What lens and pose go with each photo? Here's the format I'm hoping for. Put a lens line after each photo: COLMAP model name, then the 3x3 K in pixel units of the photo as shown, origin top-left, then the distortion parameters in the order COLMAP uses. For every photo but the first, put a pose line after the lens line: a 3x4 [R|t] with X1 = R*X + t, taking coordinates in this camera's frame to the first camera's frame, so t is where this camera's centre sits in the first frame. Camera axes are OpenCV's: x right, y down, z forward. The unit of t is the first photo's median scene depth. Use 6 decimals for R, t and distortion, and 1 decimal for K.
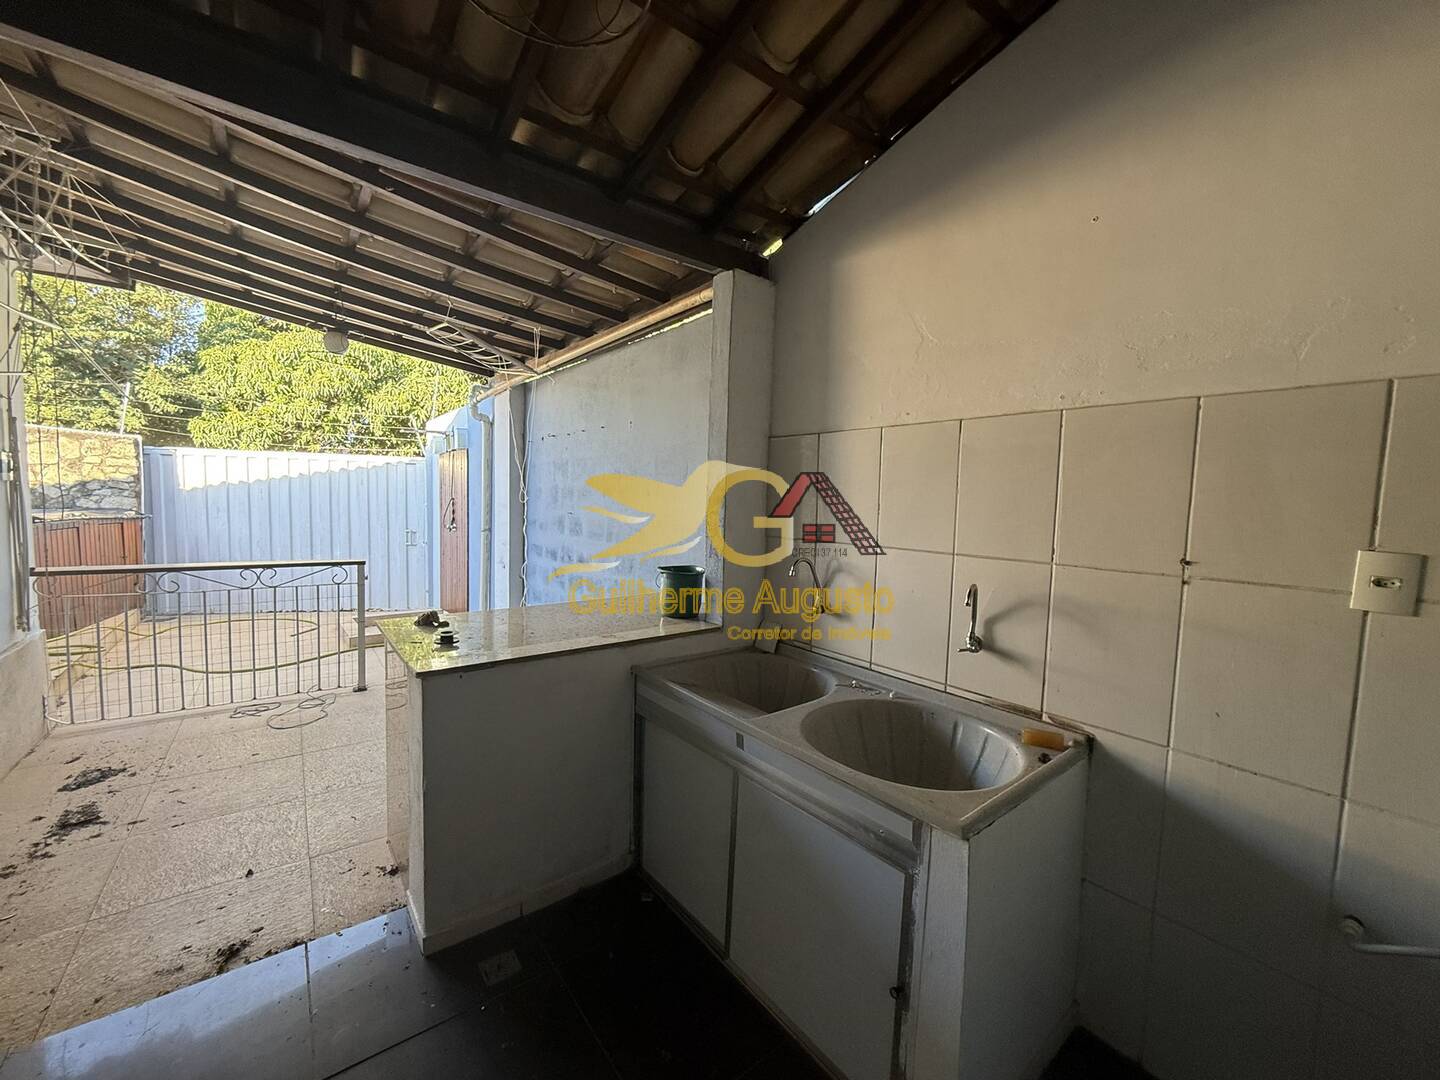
lens RADIAL K [[573.3, 0, 724.2], [0, 573.3, 542.7], [0, 0, 1]] dist [-0.000521, -0.000196]
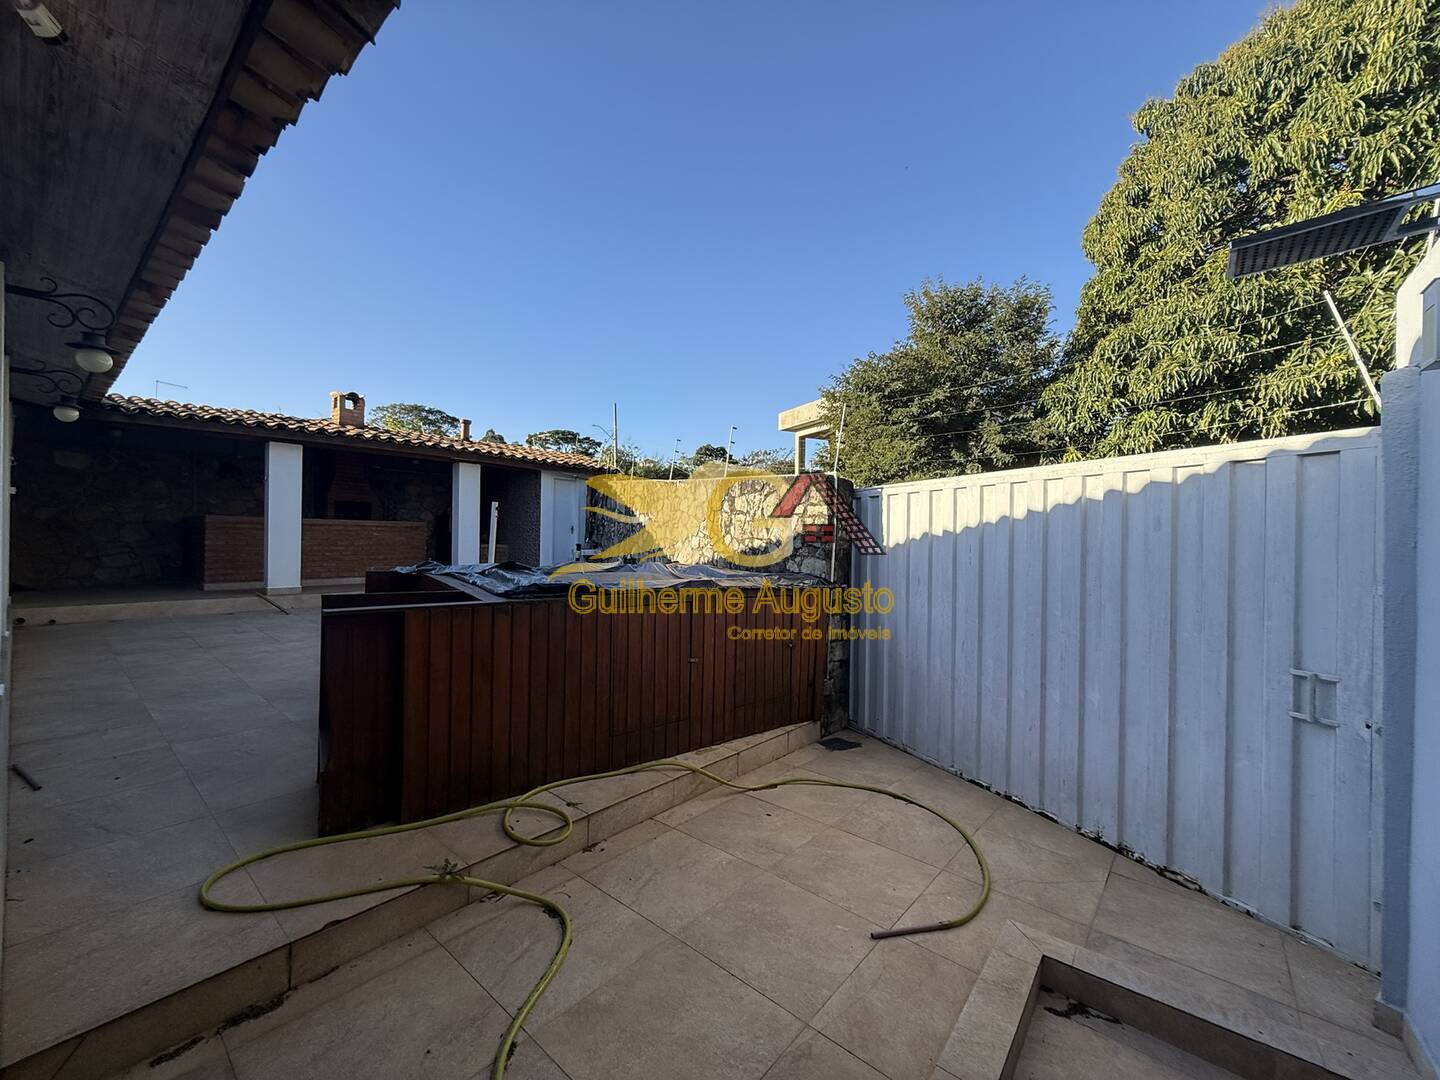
lens RADIAL K [[573.3, 0, 726.3], [0, 573.3, 540.3], [0, 0, 1]] dist [-0.000521, -0.000196]
pose [[0.223046, -0.026923, -0.974436, -0.329084], [-0.083435, 0.995423, -0.046600, -0.051742], [0.971231, 0.091697, 0.219779, 0.642601]]
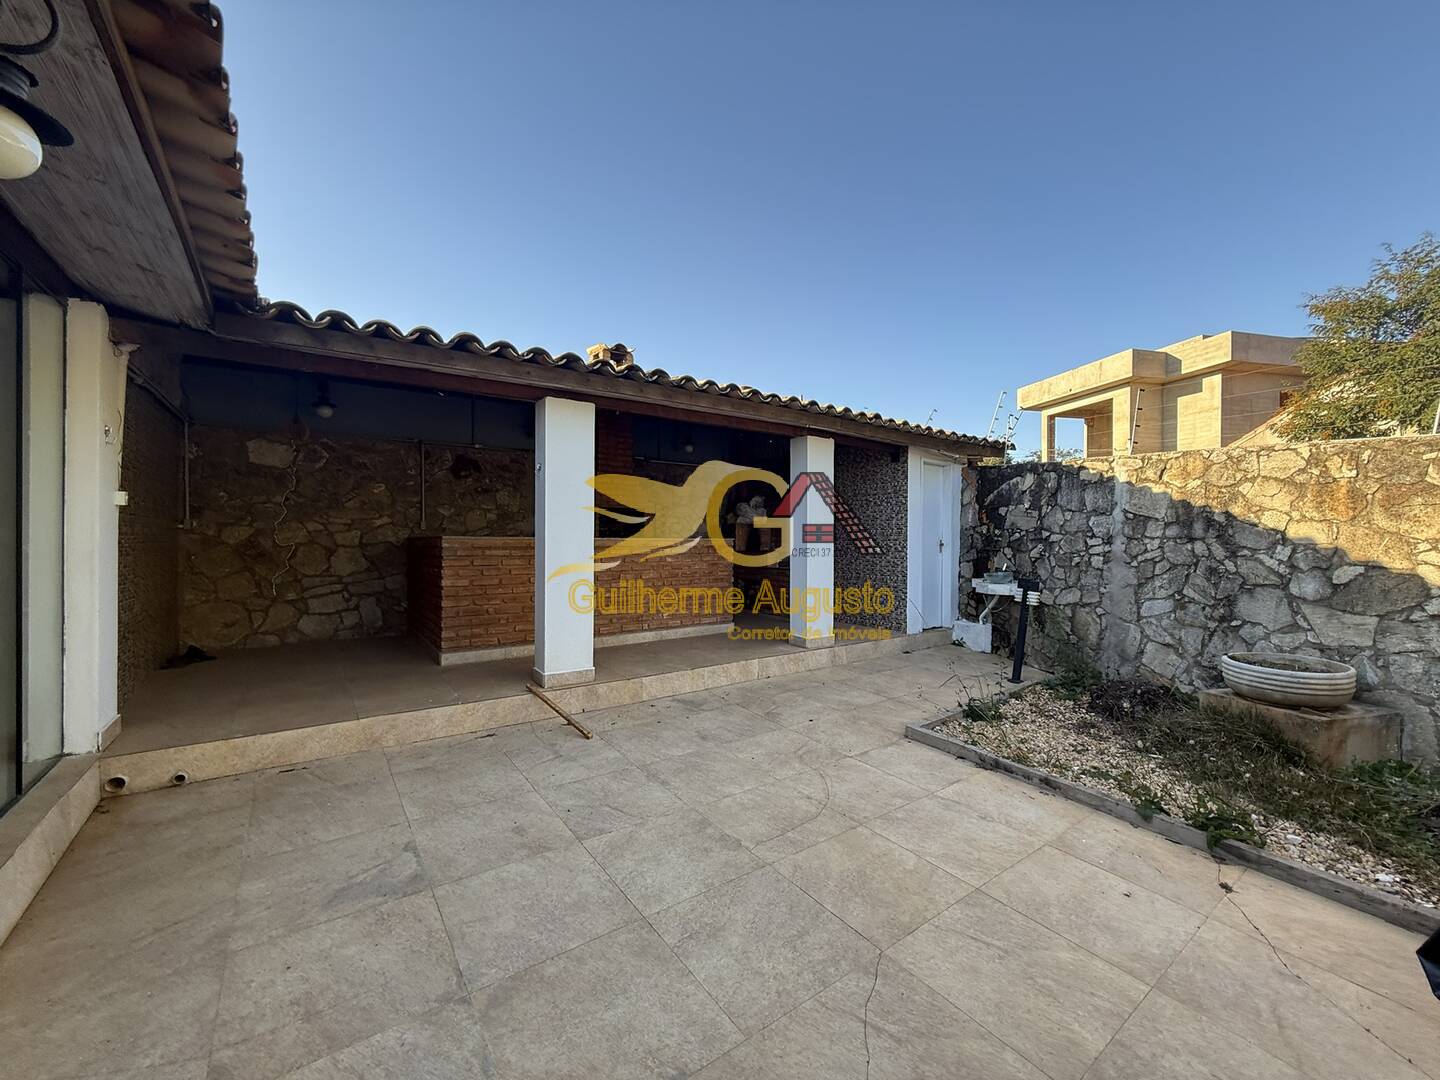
lens RADIAL K [[573.3, 0, 725.9], [0, 573.3, 540.6], [0, 0, 1]] dist [-0.000521, -0.000196]
pose [[-0.025630, -0.029789, -0.999228, -0.992893], [-0.085177, 0.995986, -0.027507, -0.072035], [0.996036, 0.084406, -0.028065, 0.242004]]
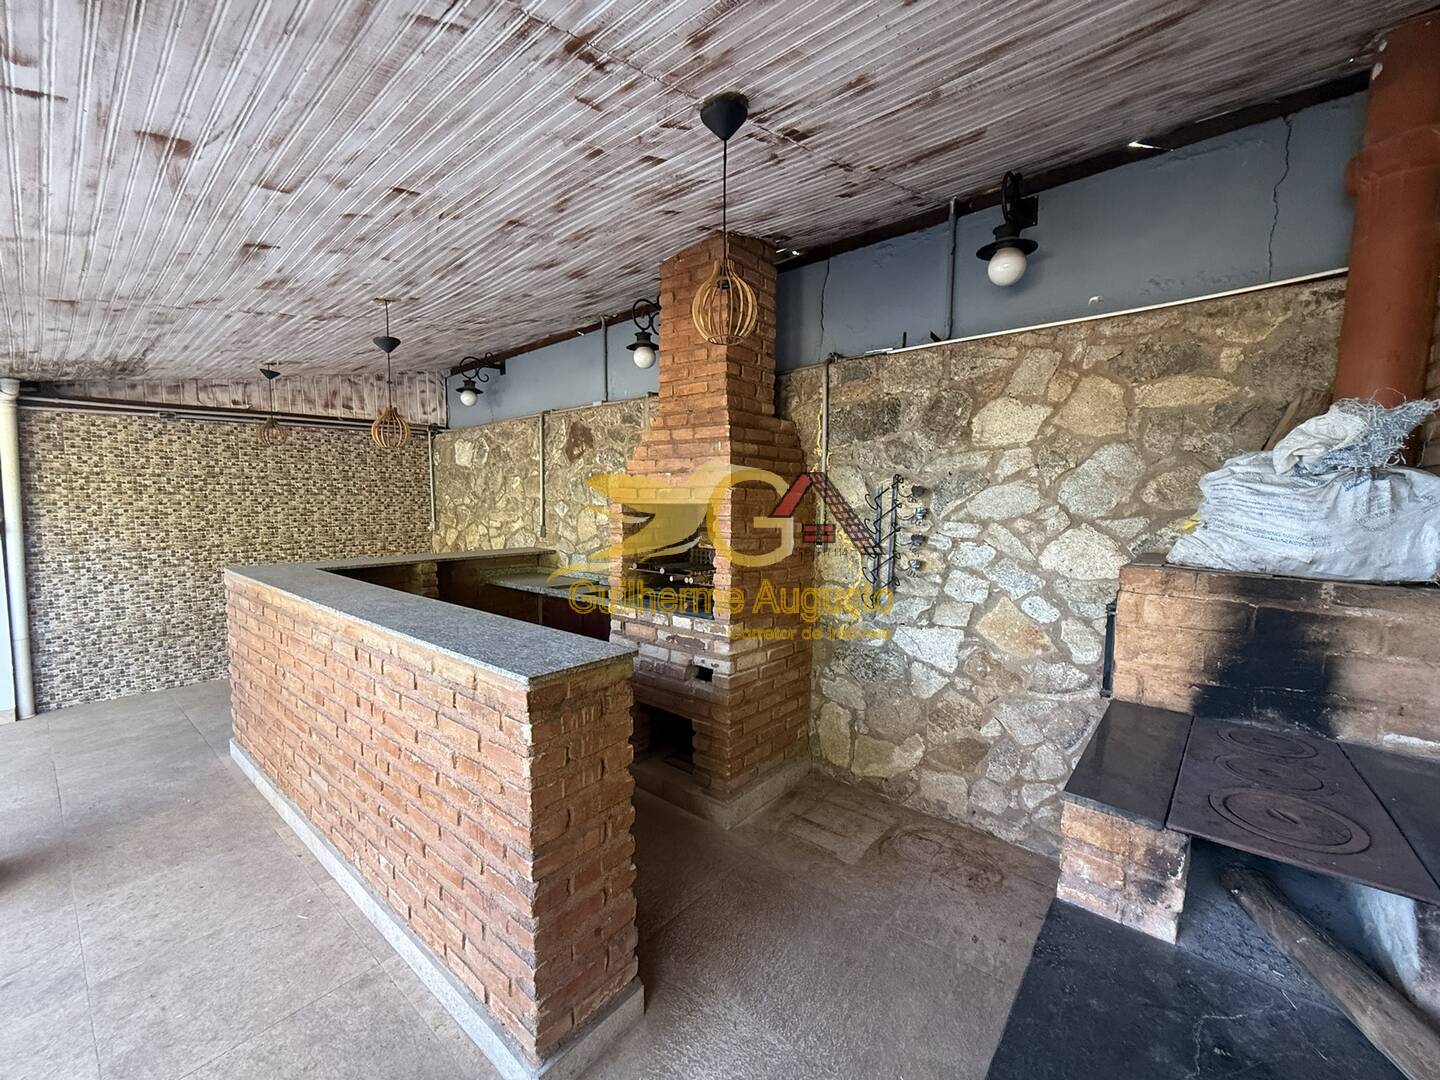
lens RADIAL K [[573.3, 0, 724.5], [0, 573.3, 538.3], [0, 0, 1]] dist [-0.000521, -0.000196]
pose [[-0.977315, -0.022581, -0.210585, -1.899993], [-0.053152, 0.988630, 0.140661, -0.169241], [0.205014, 0.148663, -0.967403, 0.402785]]
